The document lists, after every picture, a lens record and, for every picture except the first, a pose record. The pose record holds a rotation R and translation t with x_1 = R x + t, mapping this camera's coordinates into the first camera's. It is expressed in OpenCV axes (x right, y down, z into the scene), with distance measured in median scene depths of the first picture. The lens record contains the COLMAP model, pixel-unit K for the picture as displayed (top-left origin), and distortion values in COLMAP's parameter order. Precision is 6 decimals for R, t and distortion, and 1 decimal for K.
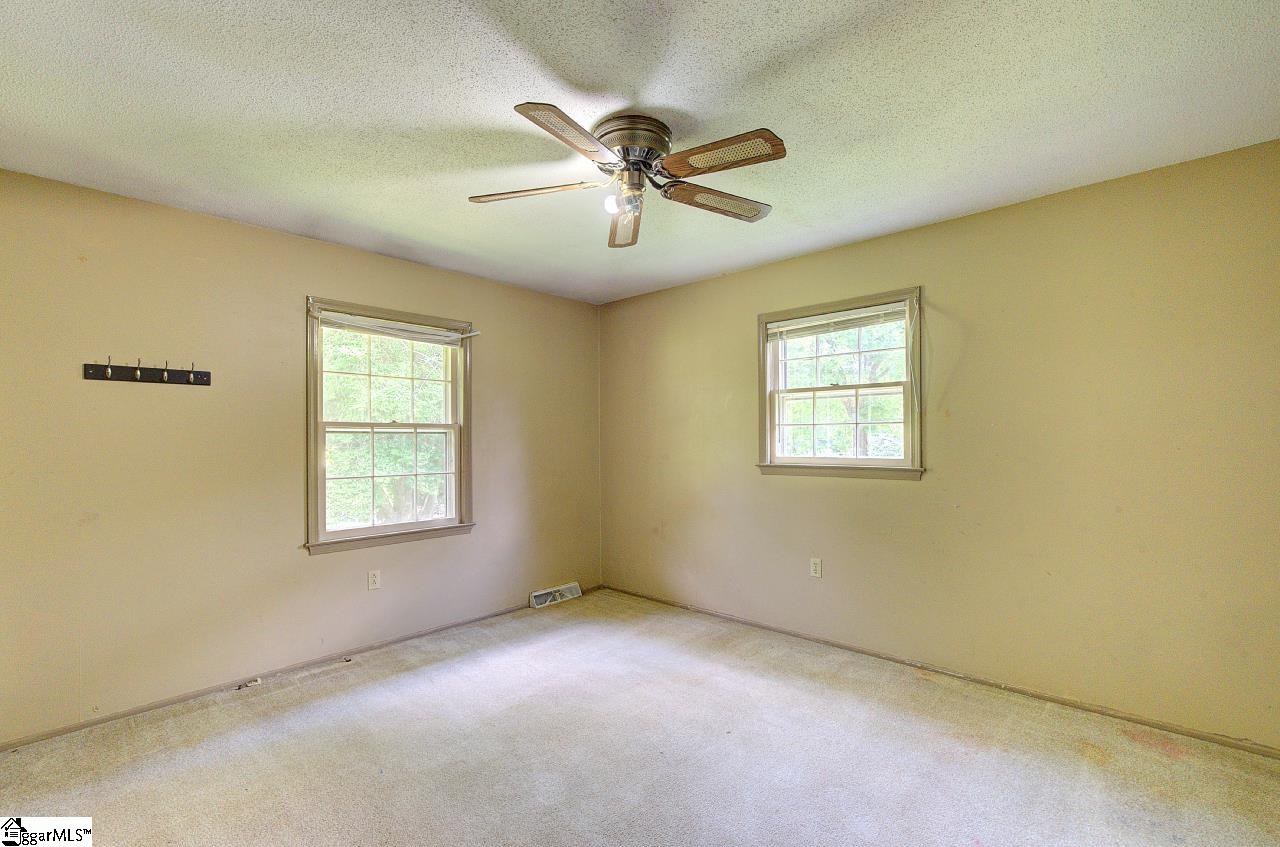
lens RADIAL K [[564.6, 0, 628.0], [0, 564.6, 429.0], [0, 0, 1]] dist [-0.004938, 0.000446]
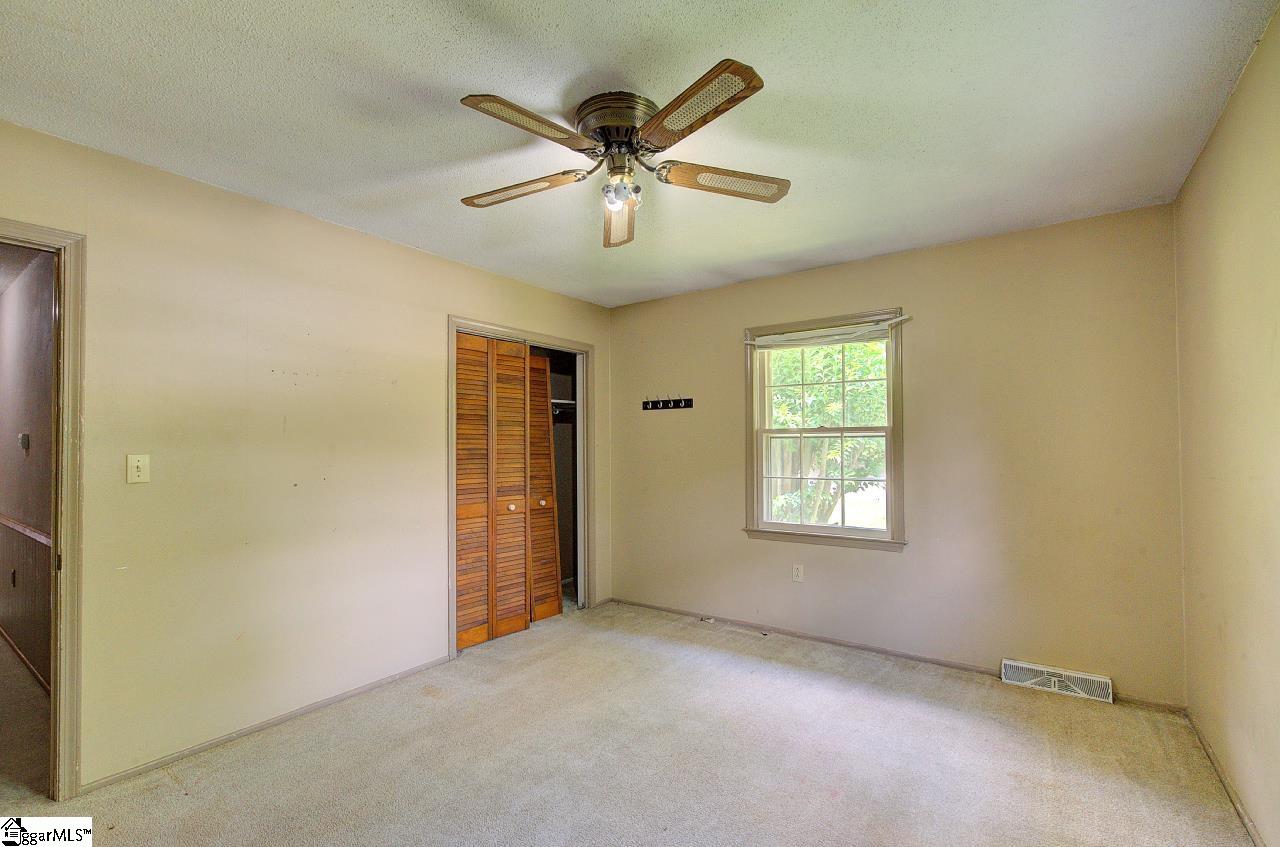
lens RADIAL K [[564.6, 0, 667.8], [0, 564.6, 432.0], [0, 0, 1]] dist [-0.004938, 0.000446]
pose [[0.142969, -0.015931, -0.989599, 0.588862], [0.026534, 0.999573, -0.012258, 0.002589], [0.989371, -0.024505, 0.143331, 0.600216]]
